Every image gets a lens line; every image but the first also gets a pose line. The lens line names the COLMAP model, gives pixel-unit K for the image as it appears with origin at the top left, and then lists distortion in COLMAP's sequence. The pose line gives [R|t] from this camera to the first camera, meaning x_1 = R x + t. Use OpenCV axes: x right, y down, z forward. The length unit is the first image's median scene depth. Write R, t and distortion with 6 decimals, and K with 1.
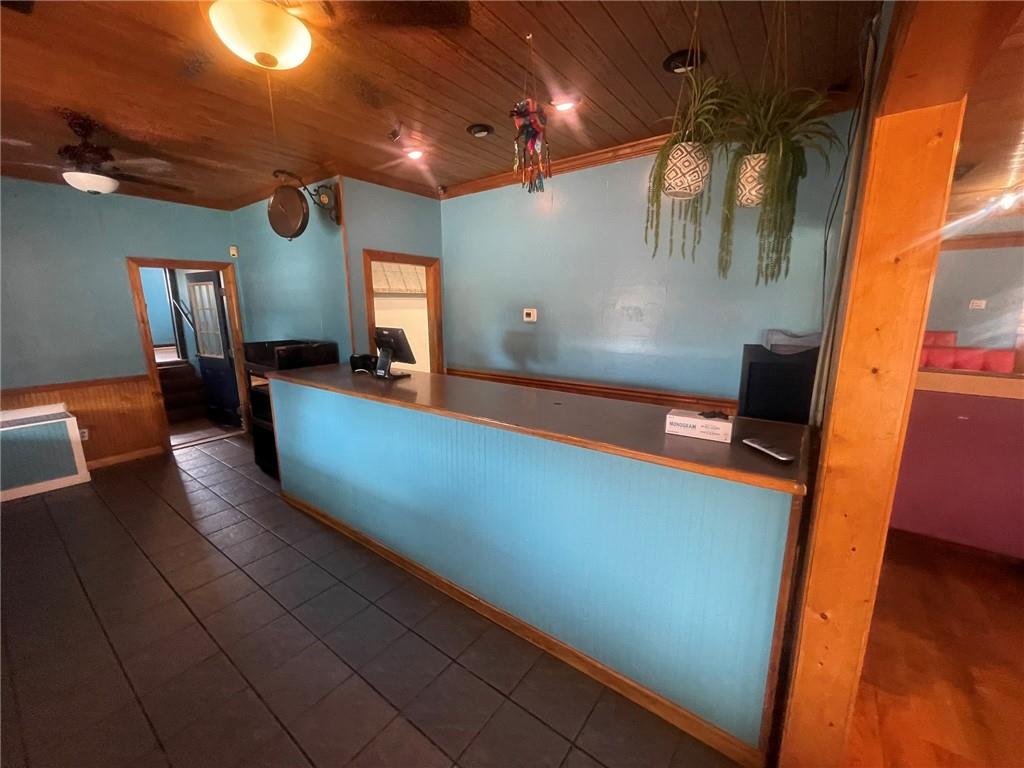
lens RADIAL K [[408.2, 0, 505.4], [0, 408.2, 385.3], [0, 0, 1]] dist [-0.000693, -0.000188]
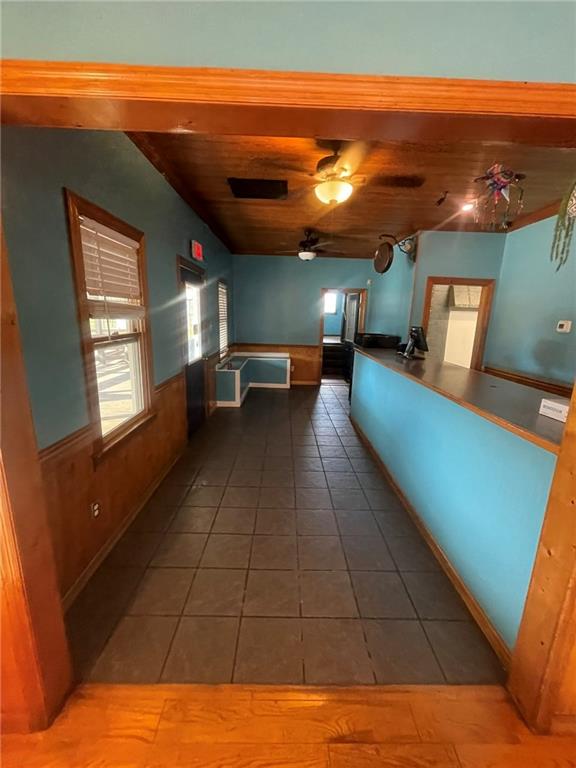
lens RADIAL K [[308.6, 0, 289.3], [0, 308.6, 380.3], [0, 0, 1]] dist [-0.000303, -0.000216]
pose [[0.609143, 0.190437, -0.769856, 0.280326], [-0.190859, 0.977412, 0.090764, 0.035028], [0.769752, 0.091646, 0.631730, -0.079650]]
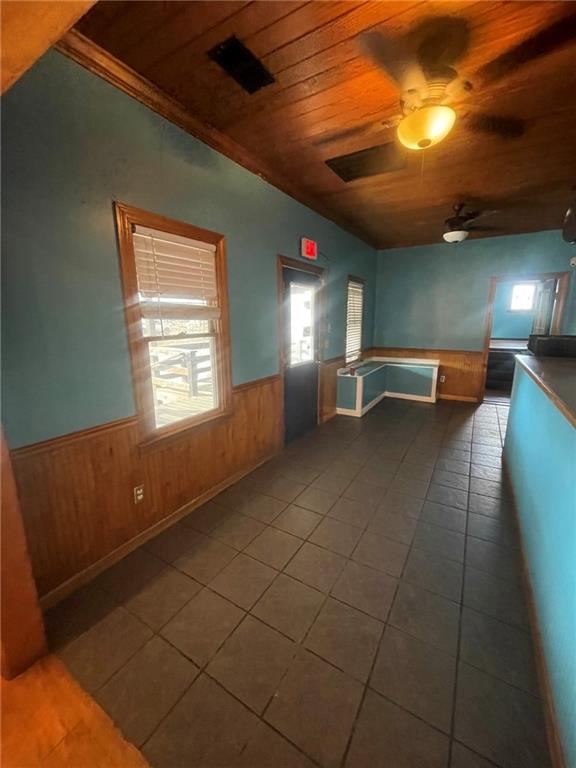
lens RADIAL K [[308.6, 0, 289.3], [0, 308.6, 380.3], [0, 0, 1]] dist [-0.000303, -0.000216]
pose [[0.097064, 0.207458, -0.973417, 0.260745], [-0.193075, 0.963380, 0.186067, 0.001507], [0.976371, 0.169882, 0.133565, 0.147217]]
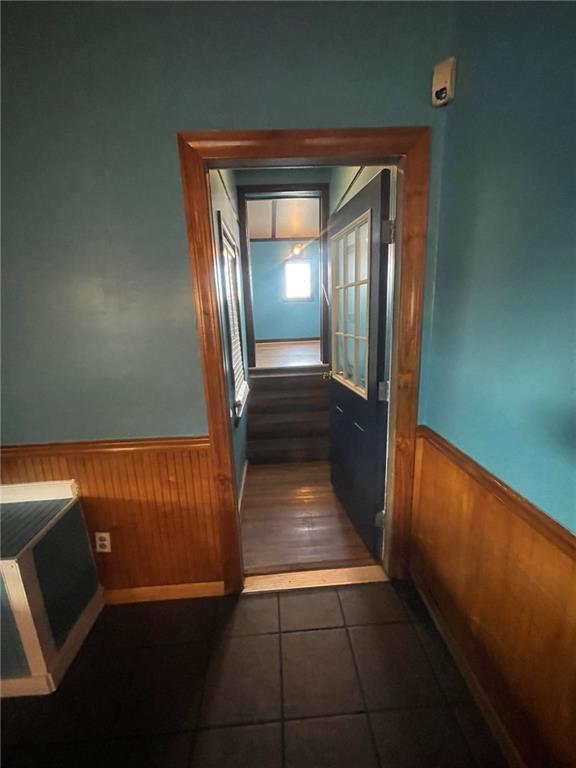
lens RADIAL K [[307.5, 0, 287.3], [0, 307.5, 373.2], [0, 0, 1]] dist [0.001406, 0.000163]
pose [[0.645461, 0.146619, -0.749589, -0.666577], [-0.122752, 0.988558, 0.087661, -0.147593], [0.753865, 0.035431, 0.656073, 0.954580]]
